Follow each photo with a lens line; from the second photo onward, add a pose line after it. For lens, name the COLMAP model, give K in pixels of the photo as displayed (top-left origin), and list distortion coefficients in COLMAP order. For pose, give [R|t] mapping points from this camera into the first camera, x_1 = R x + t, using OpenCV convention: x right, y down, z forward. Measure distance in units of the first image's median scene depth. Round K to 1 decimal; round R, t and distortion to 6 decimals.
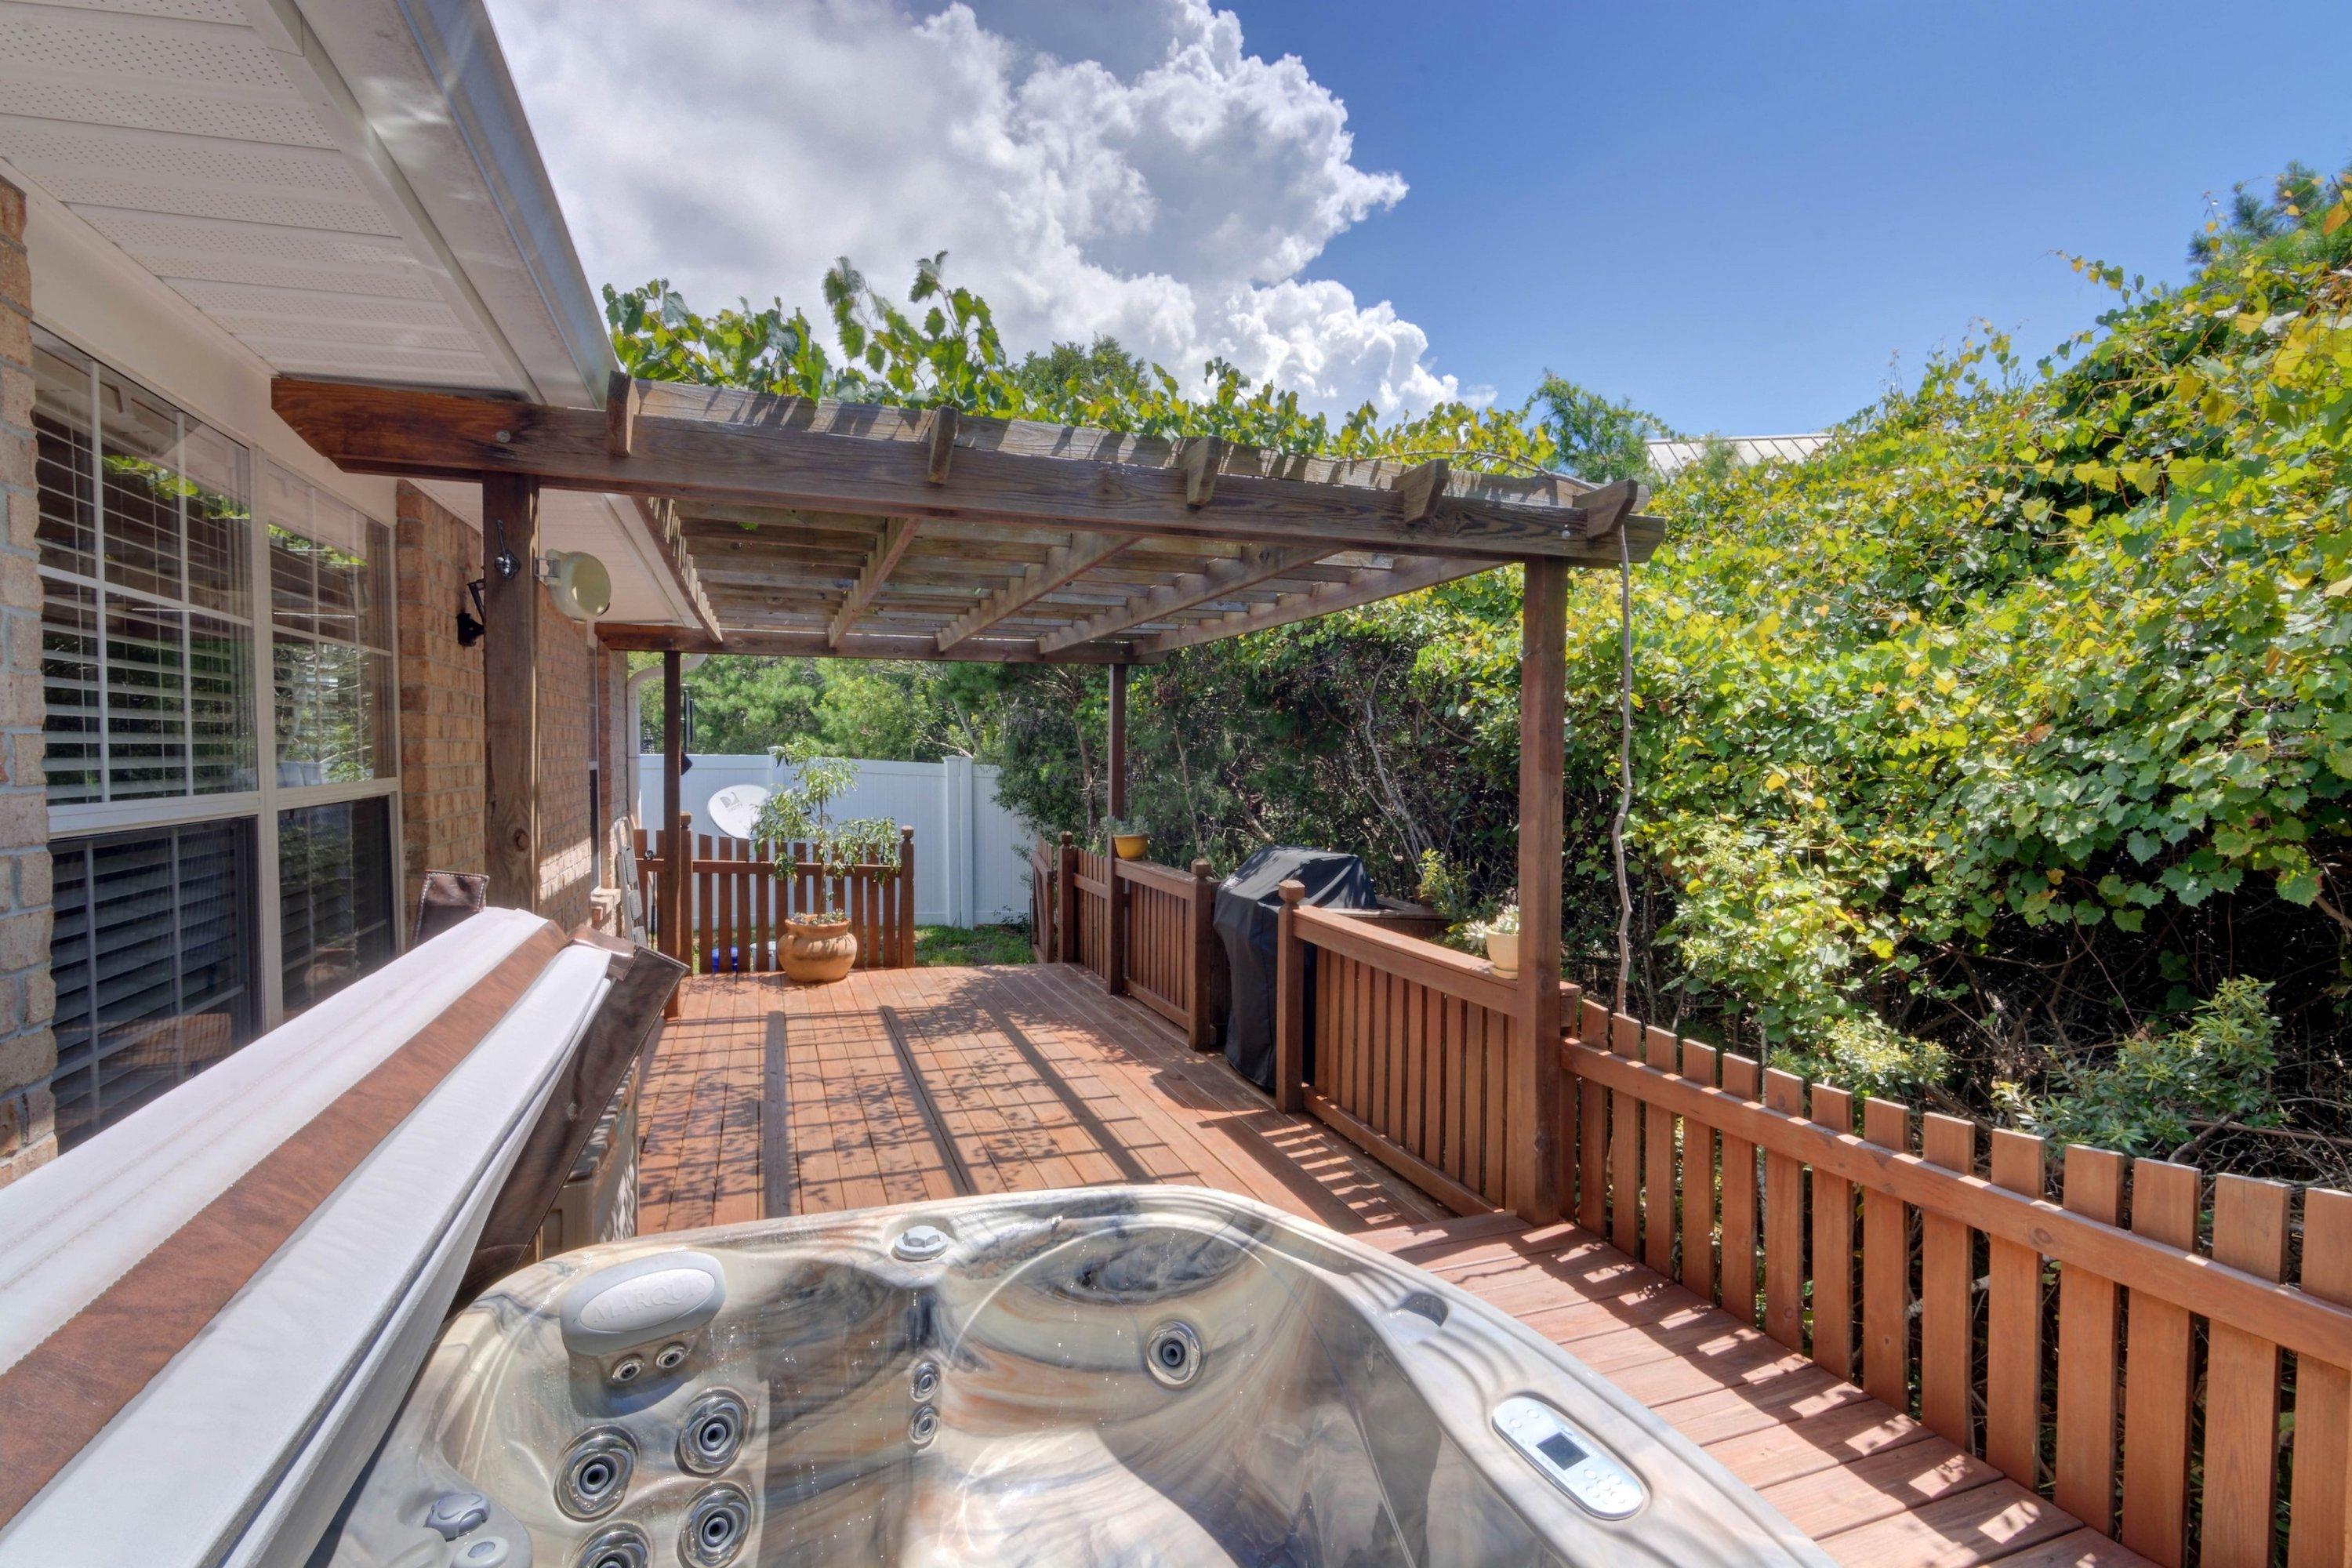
lens RADIAL K [[1122.3, 0, 1170.8], [0, 1122.3, 789.7], [0, 0, 1]] dist [0.005993, -0.003254]
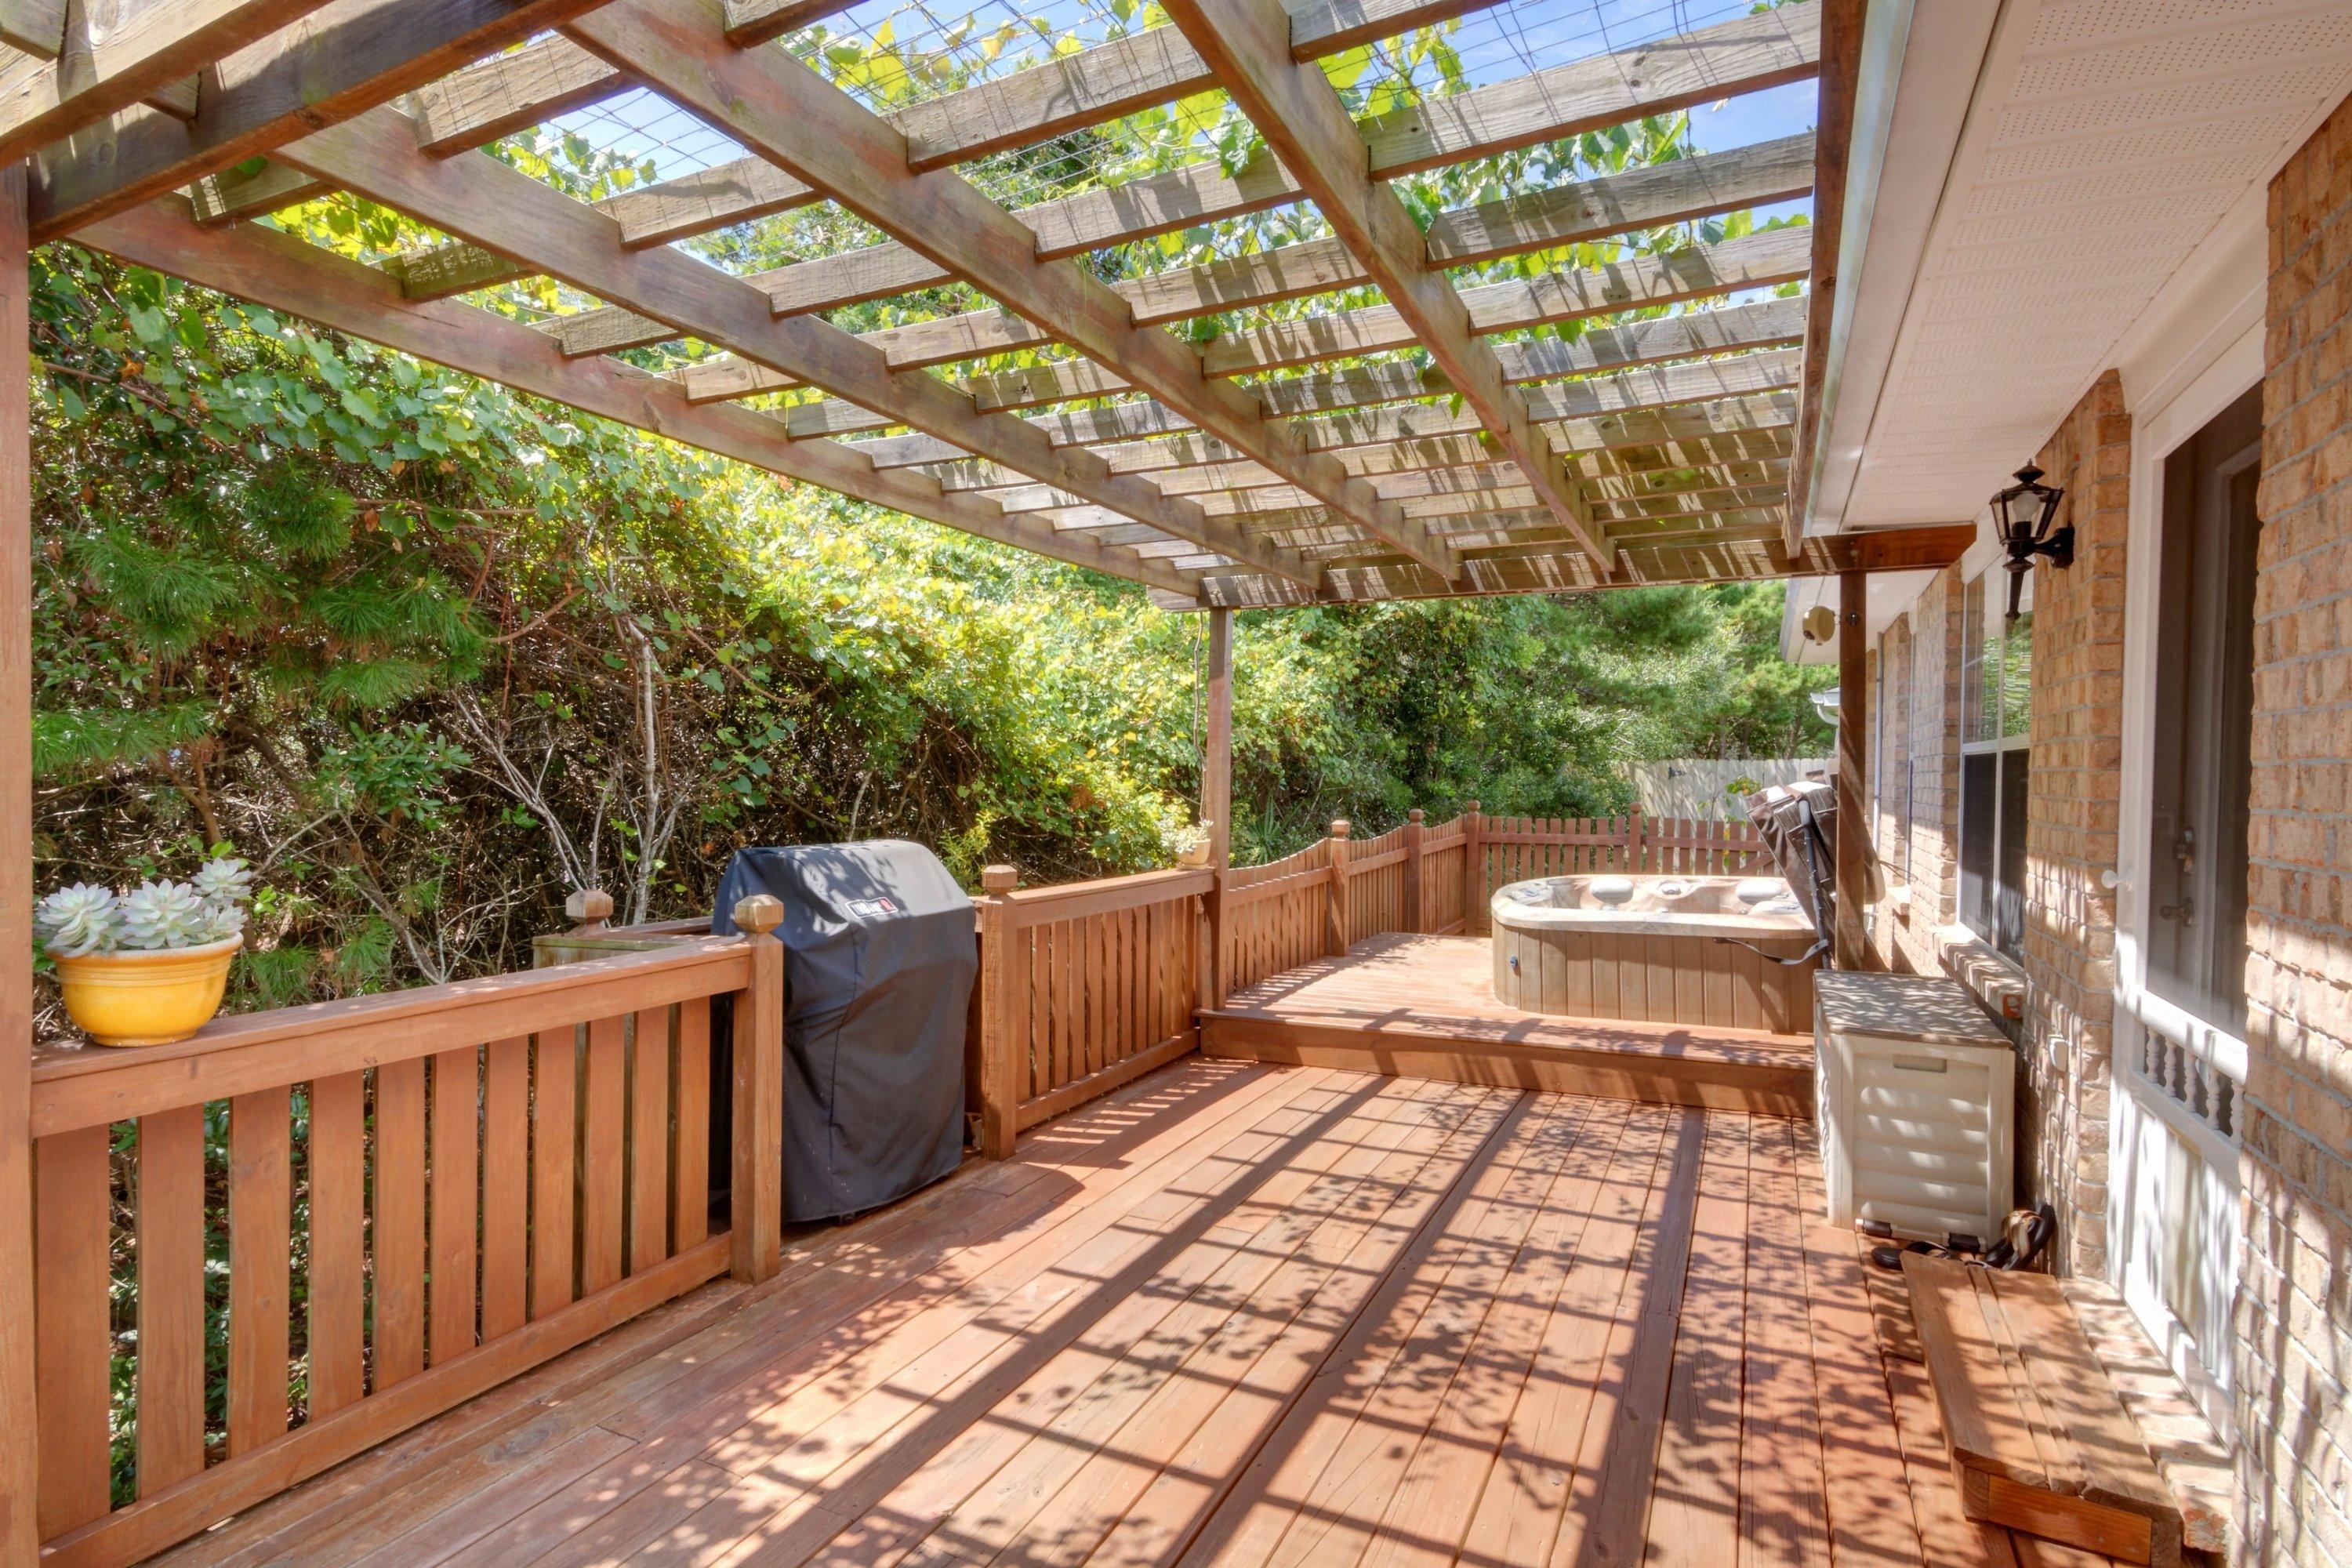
lens RADIAL K [[1122.3, 0, 1184.1], [0, 1122.3, 781.6], [0, 0, 1]] dist [0.005993, -0.003254]
pose [[-0.680691, -0.020470, 0.732284, -0.579214], [0.012065, 0.999161, 0.039144, -0.007159], [-0.732471, 0.035480, -0.679873, 1.492504]]
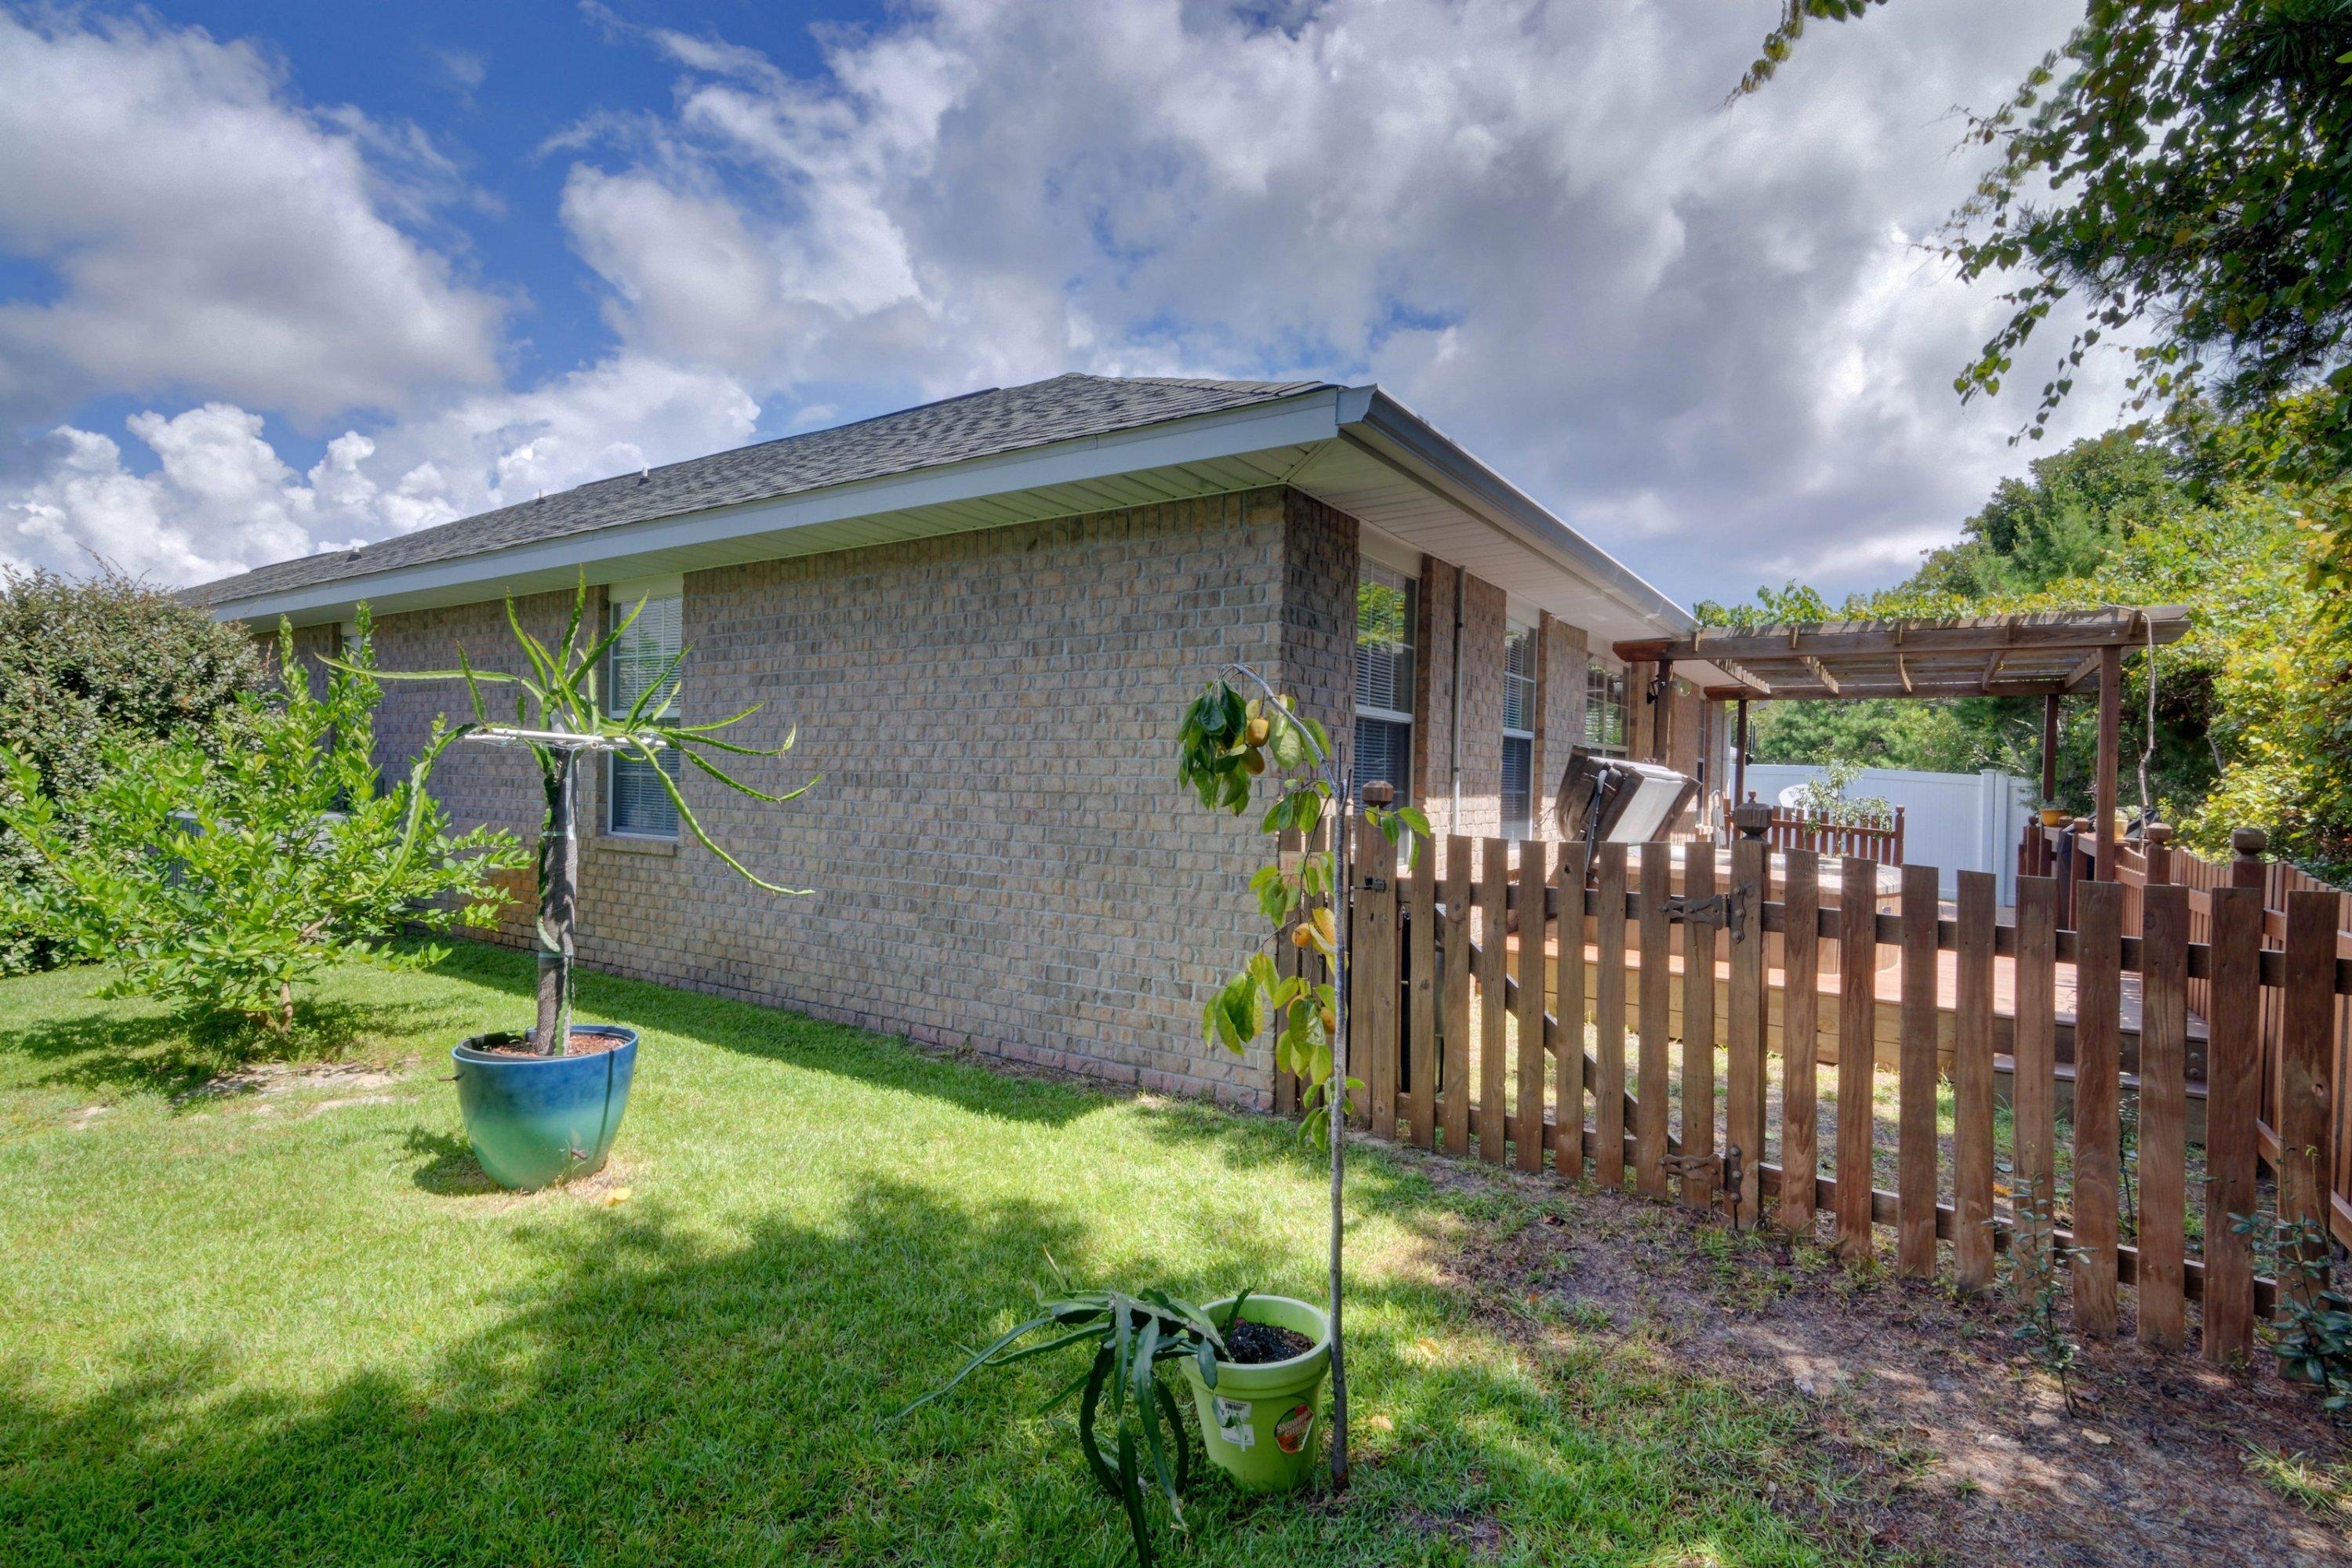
lens RADIAL K [[1122.3, 0, 1170.7], [0, 1122.3, 785.1], [0, 0, 1]] dist [0.005993, -0.003254]
pose [[0.588867, 0.019034, -0.808006, 0.707874], [-0.052149, 0.998534, -0.014483, 0.134165], [0.806546, 0.050665, 0.588996, -1.206763]]
